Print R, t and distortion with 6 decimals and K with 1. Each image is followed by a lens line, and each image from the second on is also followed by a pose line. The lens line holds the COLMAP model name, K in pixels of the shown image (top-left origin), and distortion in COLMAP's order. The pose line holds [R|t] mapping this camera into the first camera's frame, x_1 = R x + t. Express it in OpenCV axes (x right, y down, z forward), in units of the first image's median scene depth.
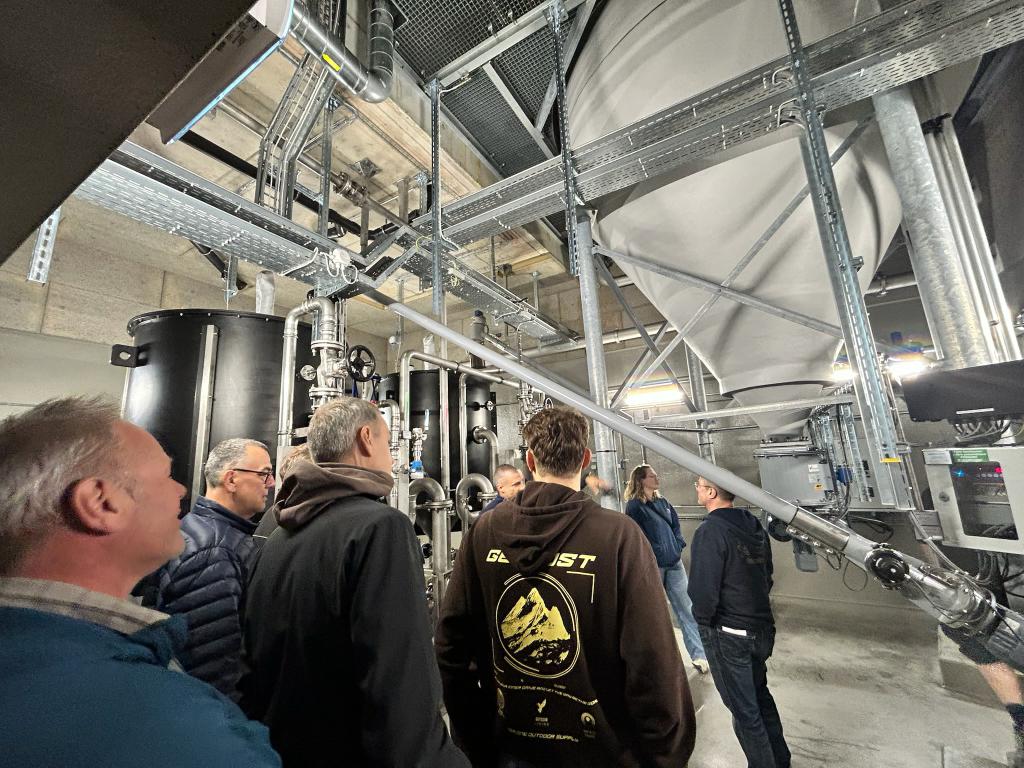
lens RADIAL K [[413.4, 0, 511.5], [0, 413.4, 381.9], [0, 0, 1]] dist [0.004224, -0.000572]
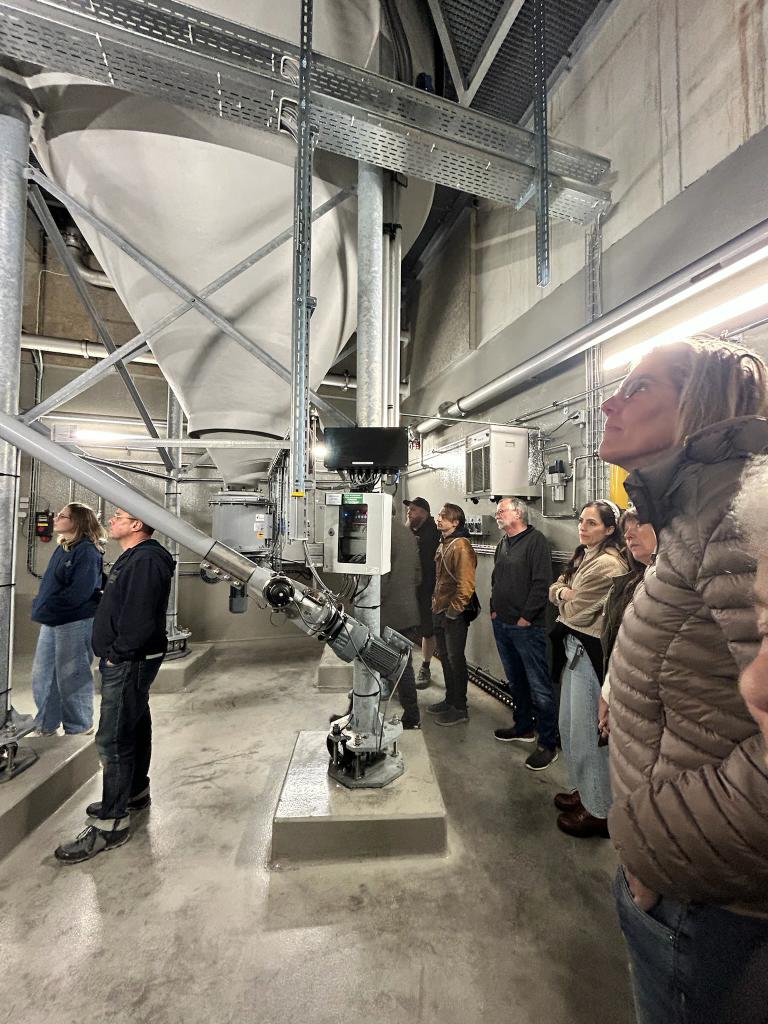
lens RADIAL K [[413.4, 0, 385.0], [0, 413.4, 510.8], [0, 0, 1]] dist [0.004224, -0.000572]
pose [[0.661515, 0.085175, 0.745079, 0.160338], [-0.189239, 0.980336, 0.055946, 0.074449], [-0.725663, -0.178007, 0.664626, 0.074959]]
